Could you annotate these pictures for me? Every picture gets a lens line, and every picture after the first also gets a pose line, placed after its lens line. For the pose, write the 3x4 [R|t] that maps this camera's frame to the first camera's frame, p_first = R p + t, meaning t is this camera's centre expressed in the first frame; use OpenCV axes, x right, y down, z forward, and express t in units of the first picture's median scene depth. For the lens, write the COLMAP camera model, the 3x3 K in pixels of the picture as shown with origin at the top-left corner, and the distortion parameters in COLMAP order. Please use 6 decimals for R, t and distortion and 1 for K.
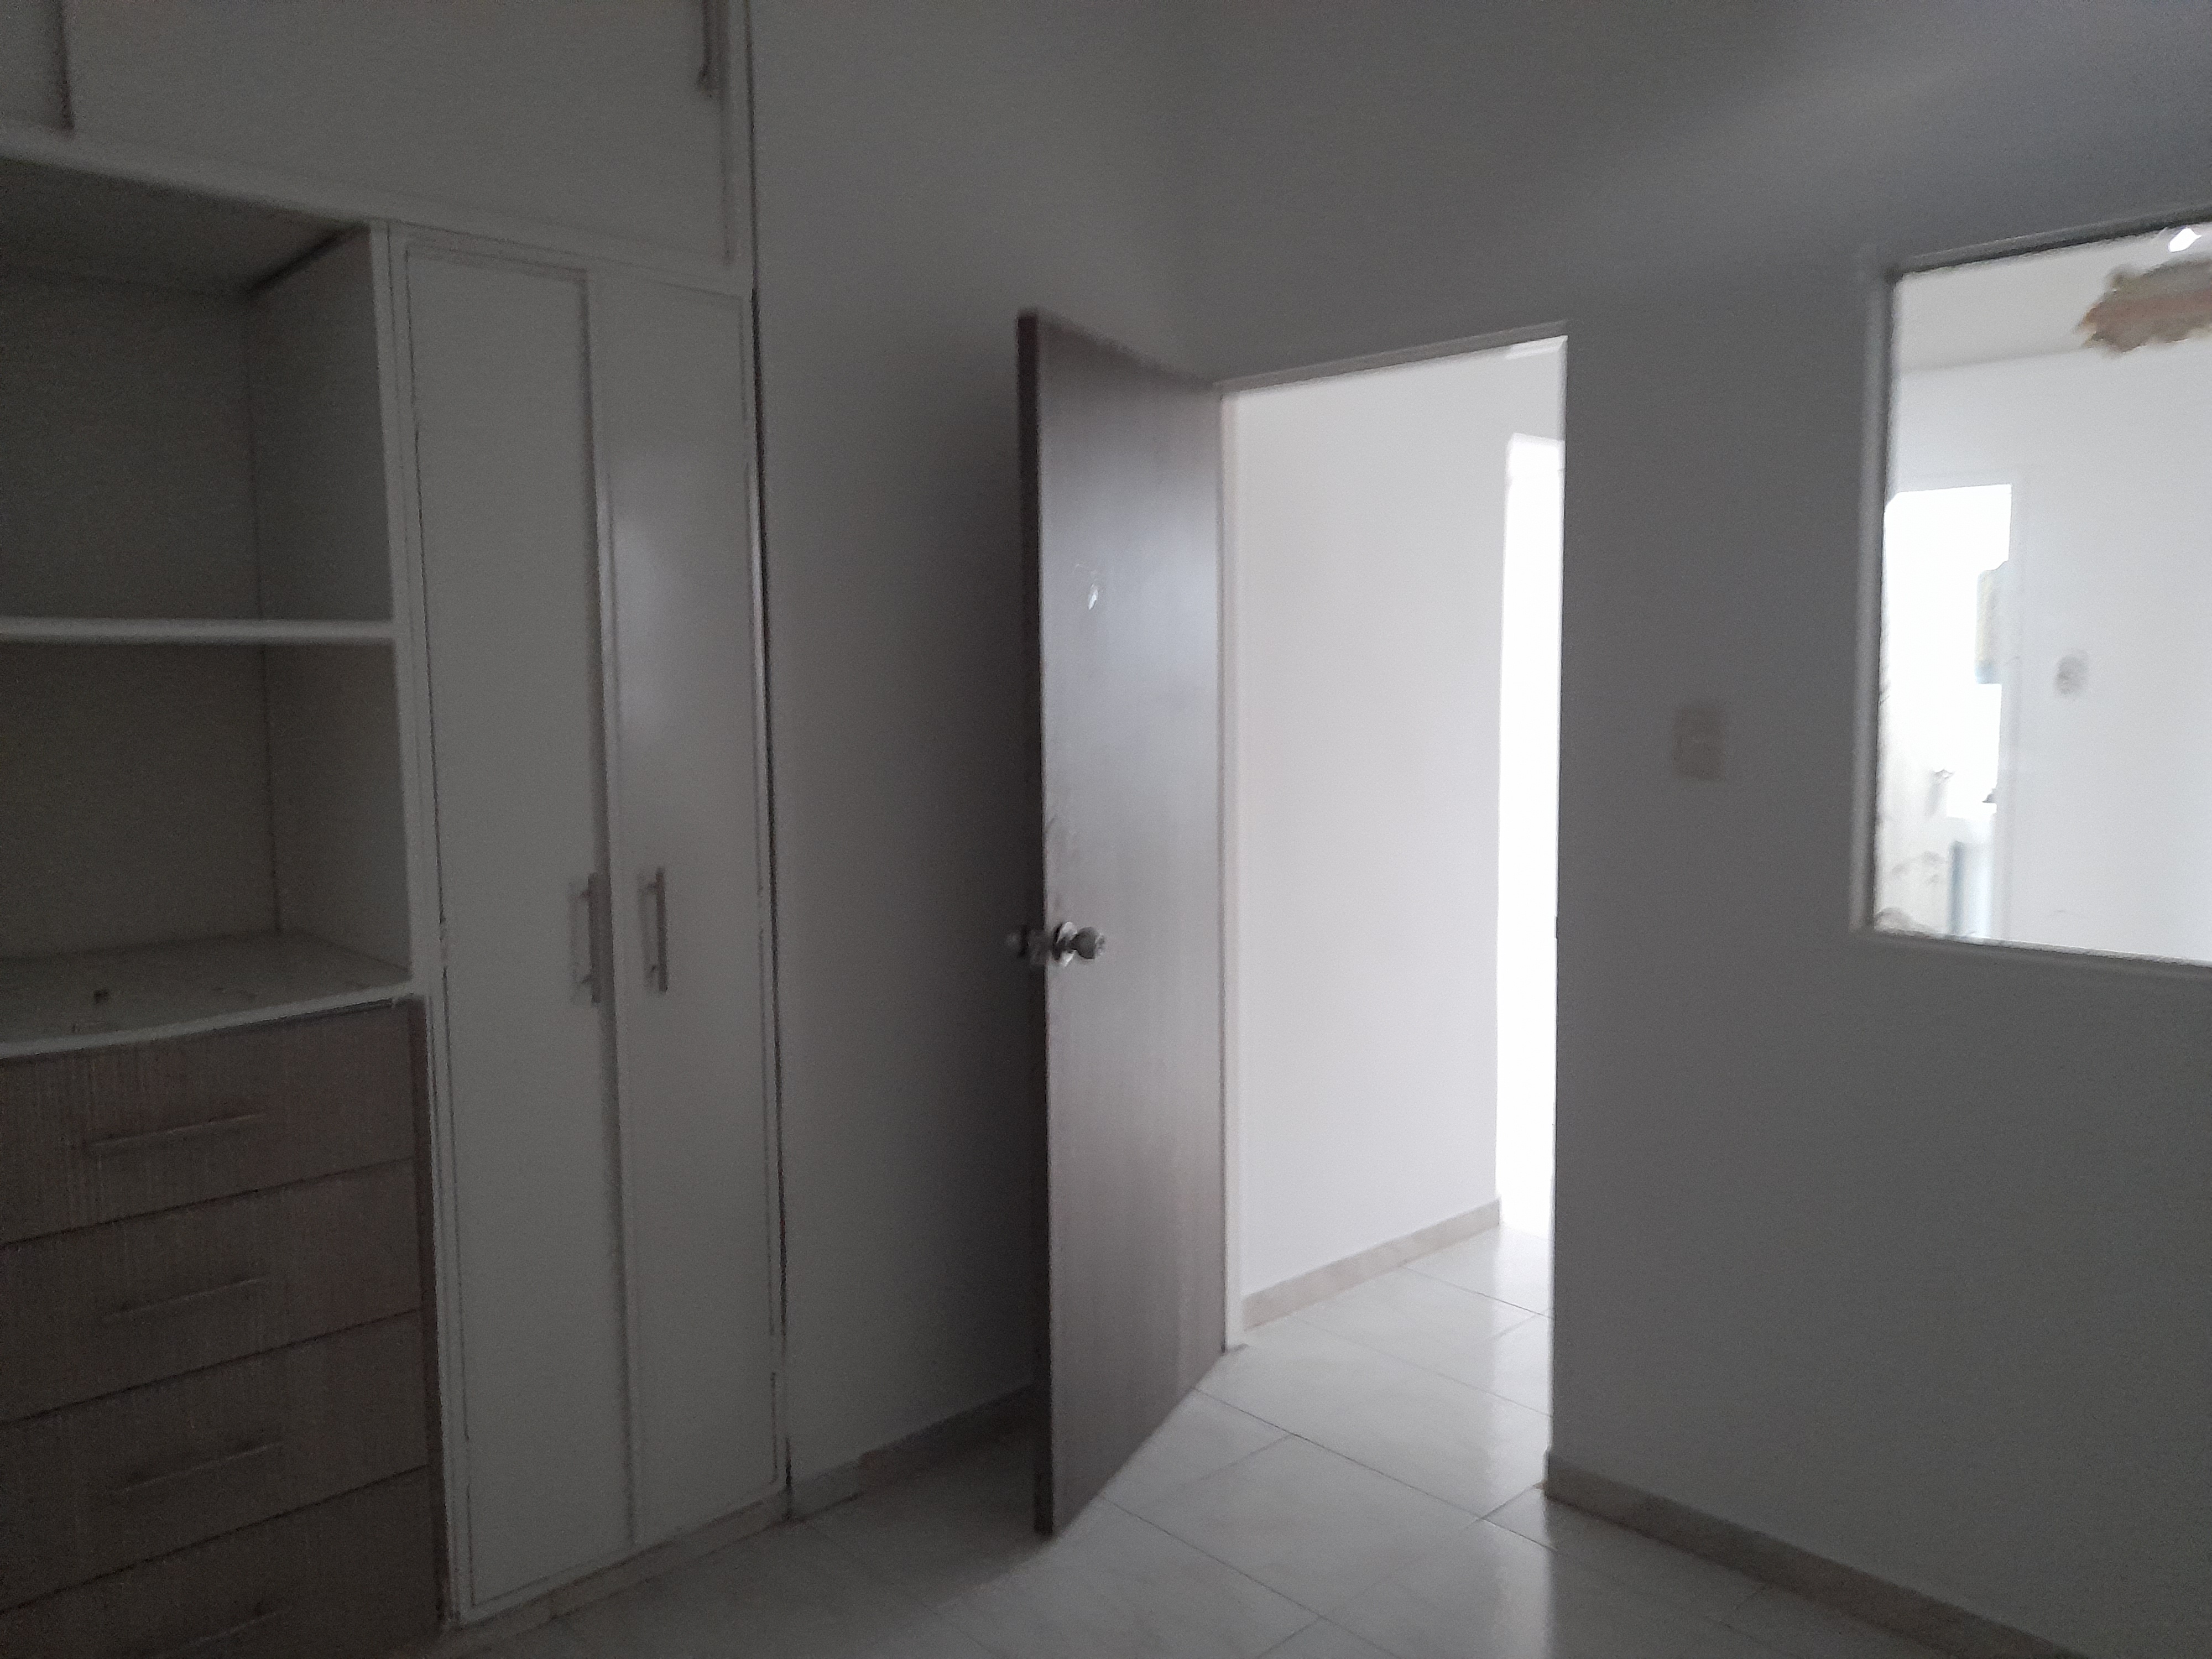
lens RADIAL K [[1607.9, 0, 1105.5], [0, 1607.9, 822.5], [0, 0, 1]] dist [0.034981, -0.031976]
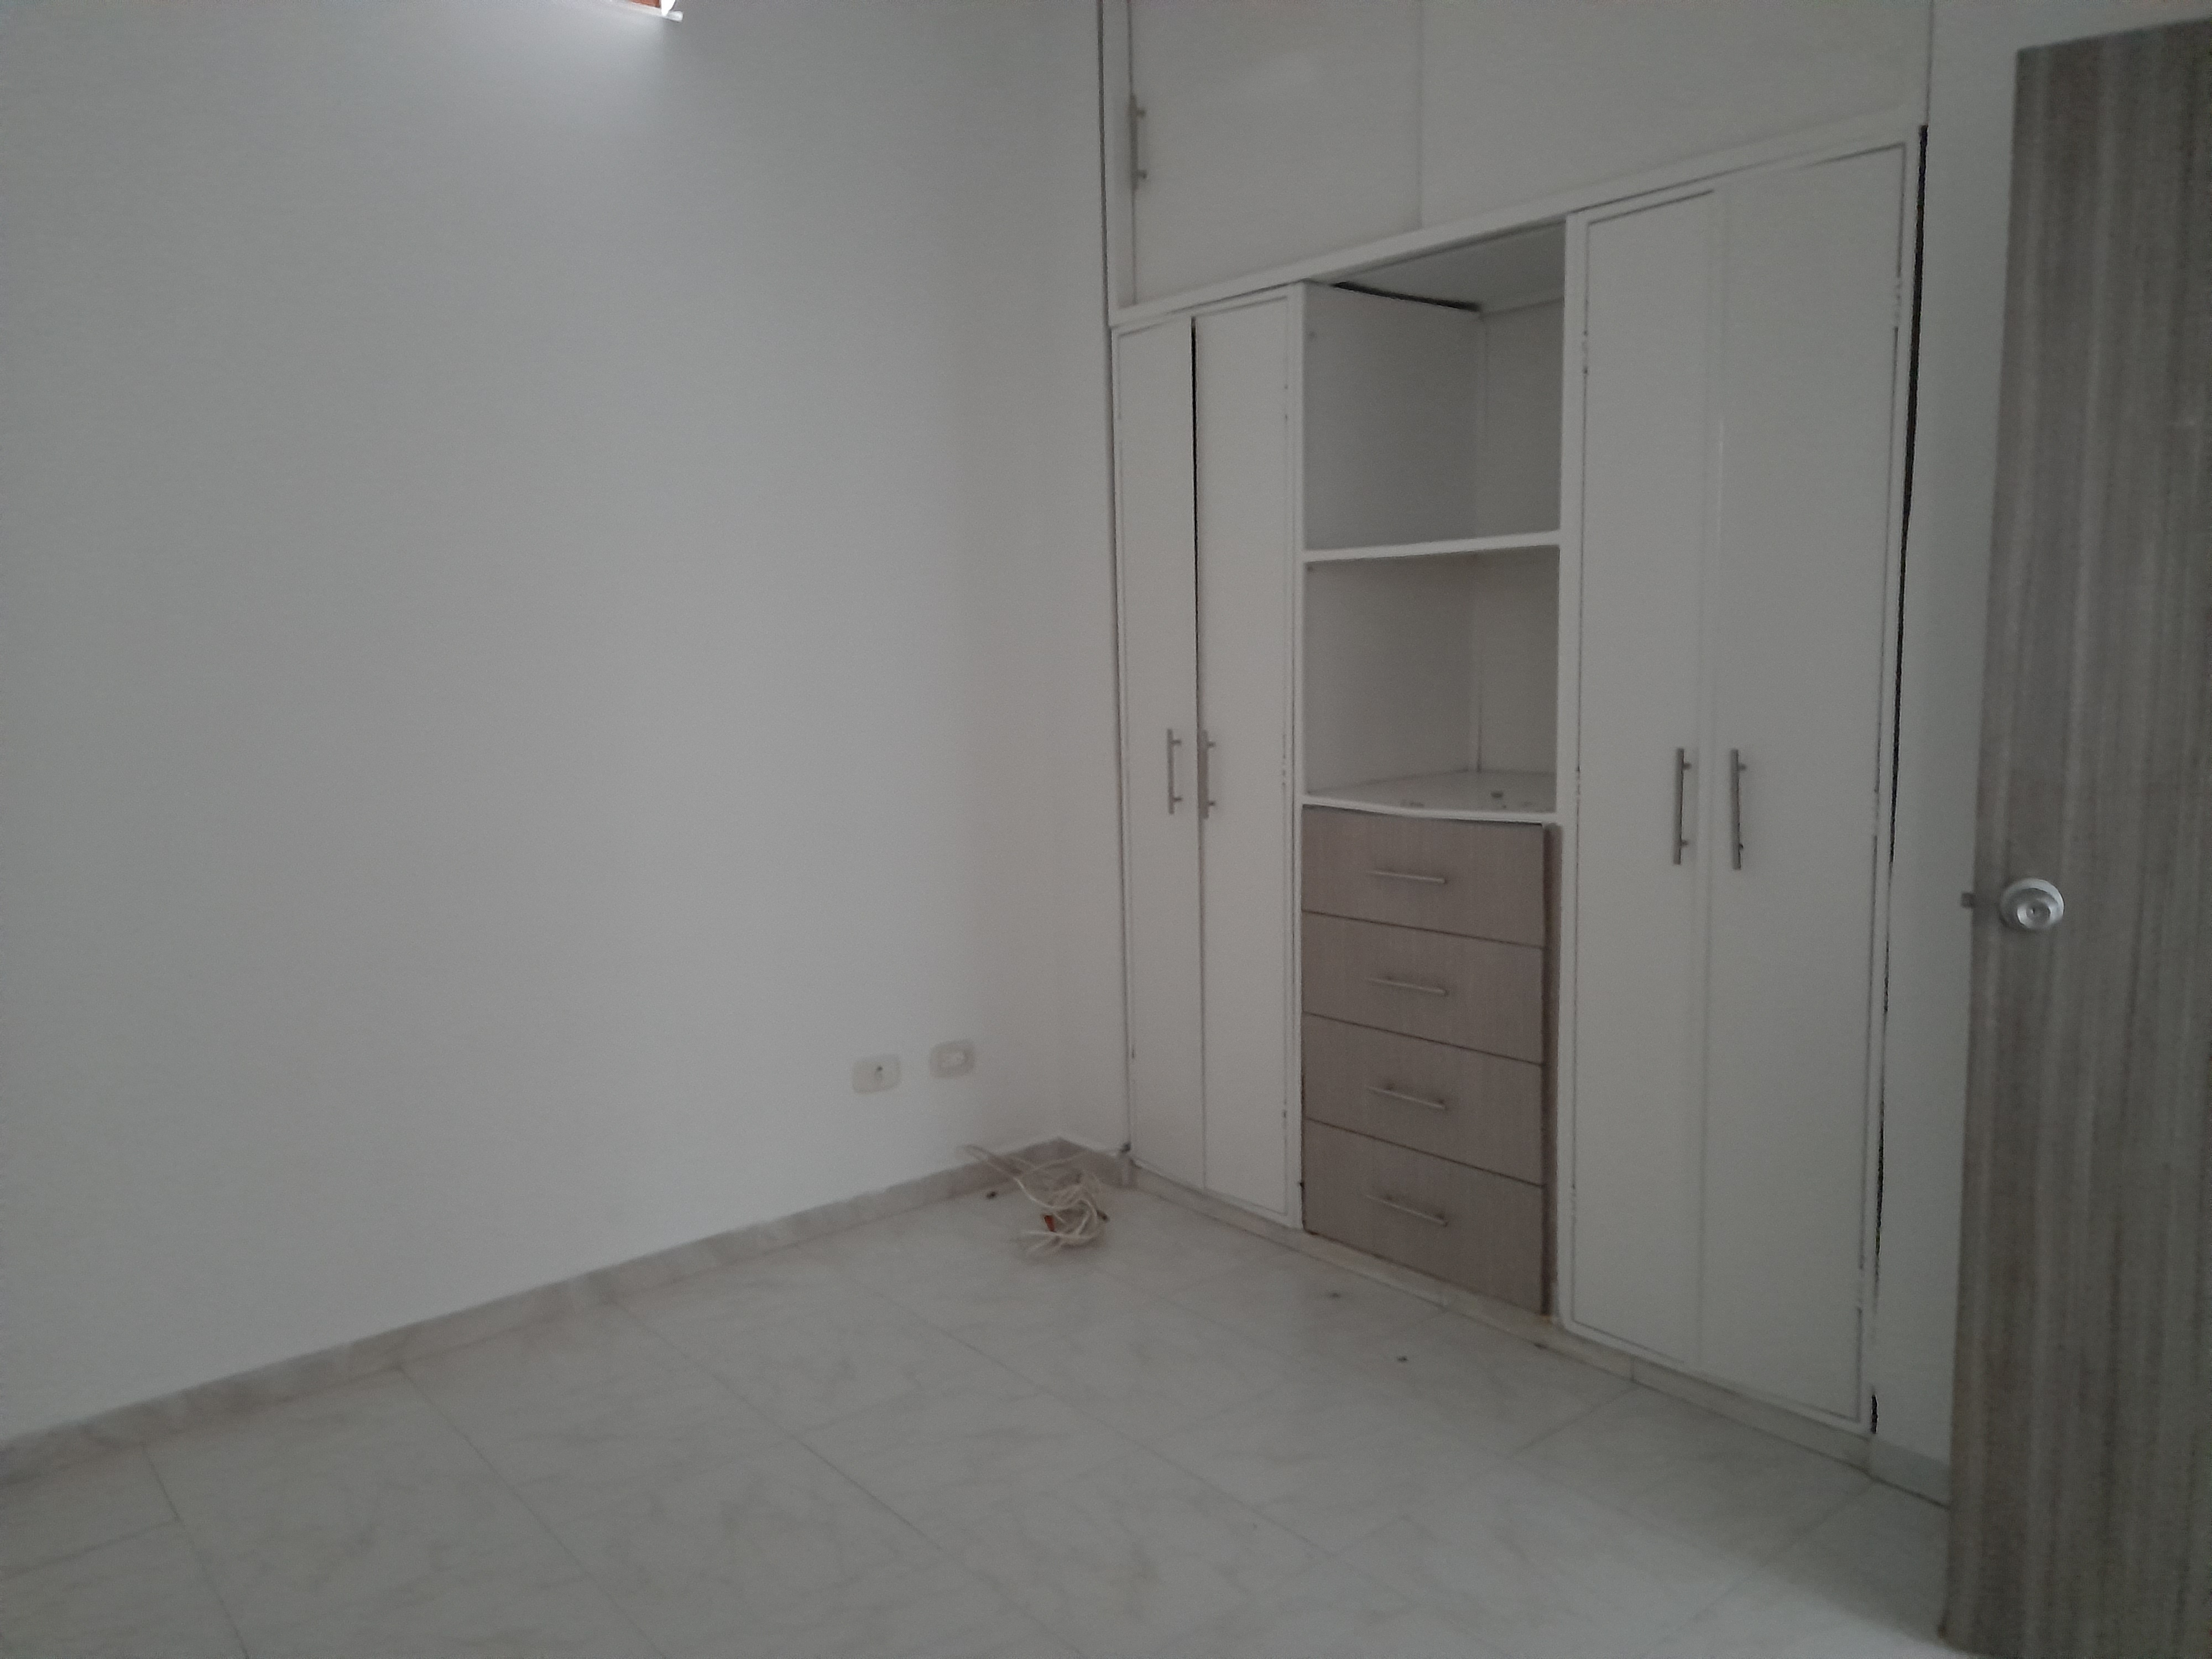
lens RADIAL K [[1607.9, 0, 1106.1], [0, 1607.9, 835.0], [0, 0, 1]] dist [0.034981, -0.031976]
pose [[-0.076048, 0.130678, -0.988504, 0.867731], [-0.070546, 0.988185, 0.136063, -0.032906], [0.994605, 0.080082, -0.065931, 0.732381]]
